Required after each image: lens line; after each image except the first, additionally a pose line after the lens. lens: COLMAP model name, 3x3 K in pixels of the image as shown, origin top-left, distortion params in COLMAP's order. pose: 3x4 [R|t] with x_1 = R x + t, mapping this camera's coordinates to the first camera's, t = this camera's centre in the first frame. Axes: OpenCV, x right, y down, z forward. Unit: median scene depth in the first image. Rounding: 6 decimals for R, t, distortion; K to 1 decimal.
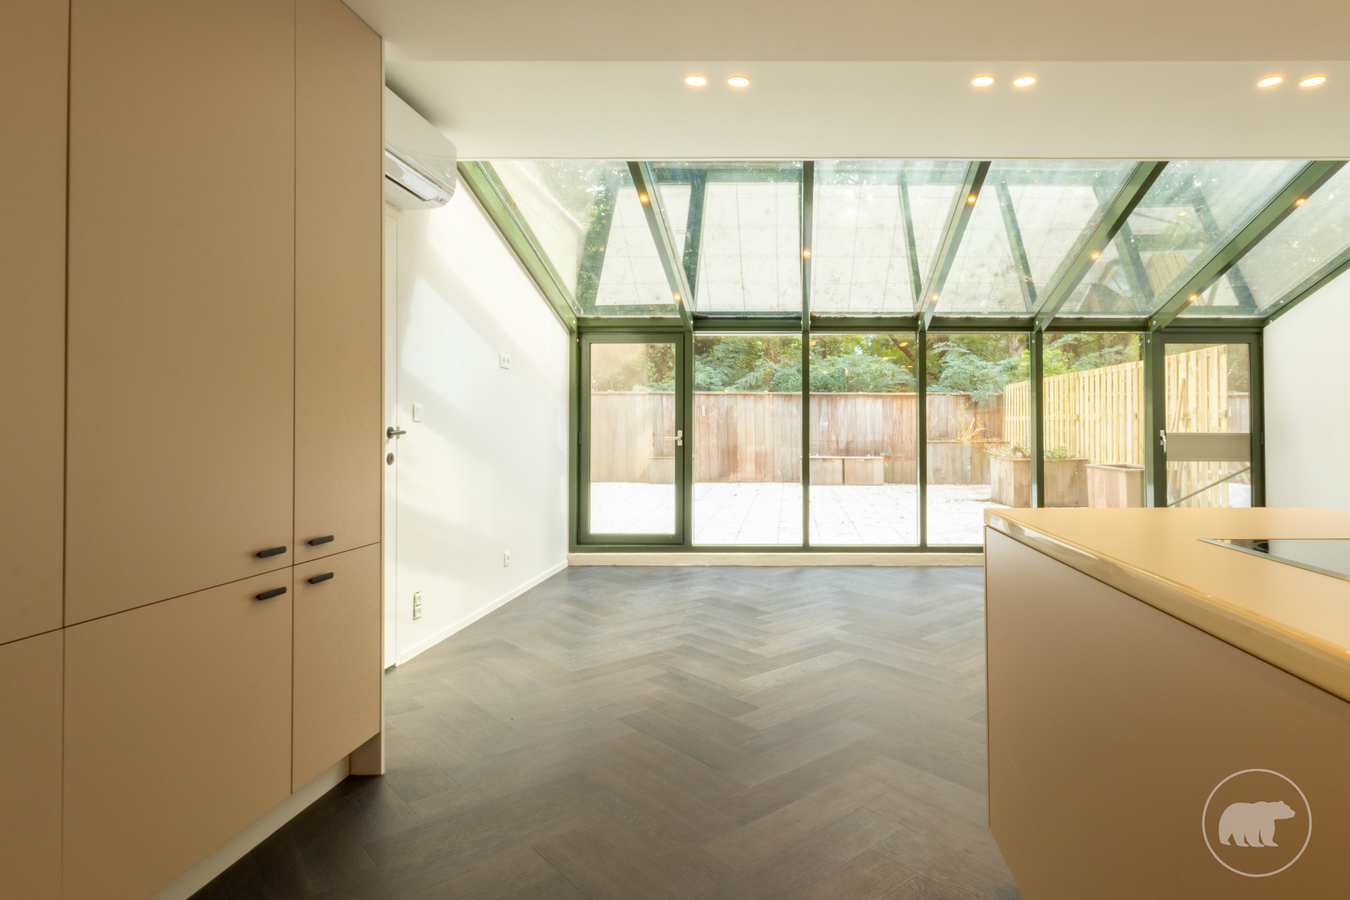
lens RADIAL K [[752.3, 0, 761.7], [0, 752.3, 417.3], [0, 0, 1]] dist [0.002711, 0.001564]
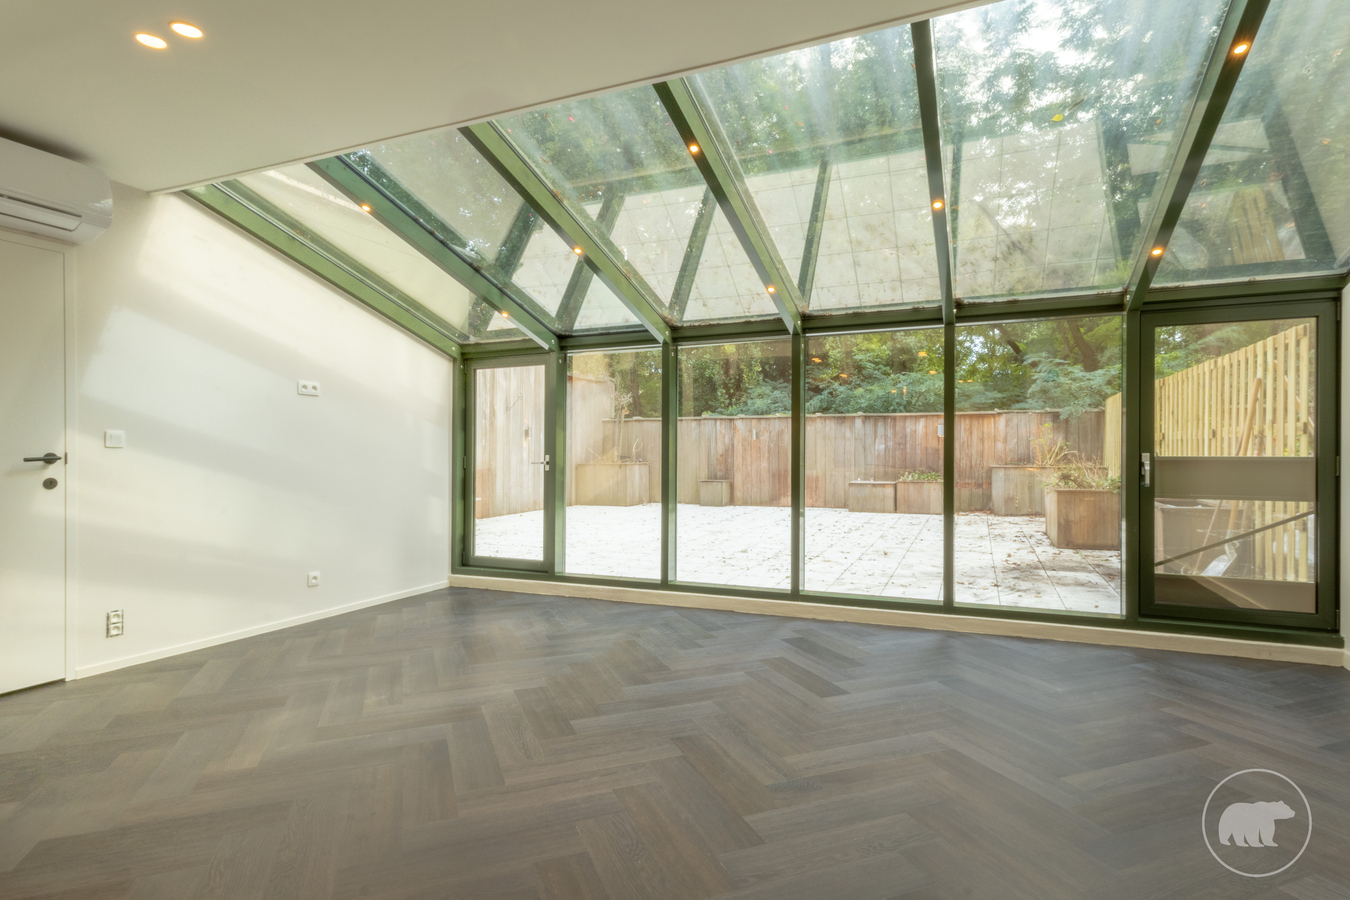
lens RADIAL K [[684.6, 0, 671.9], [0, 684.6, 463.4], [0, 0, 1]] dist [0.021258, -0.002111]
pose [[0.922888, 0.003070, -0.385057, 0.374337], [0.009010, 0.999522, 0.029565, 0.003676], [0.384964, -0.030754, 0.922419, 0.247671]]
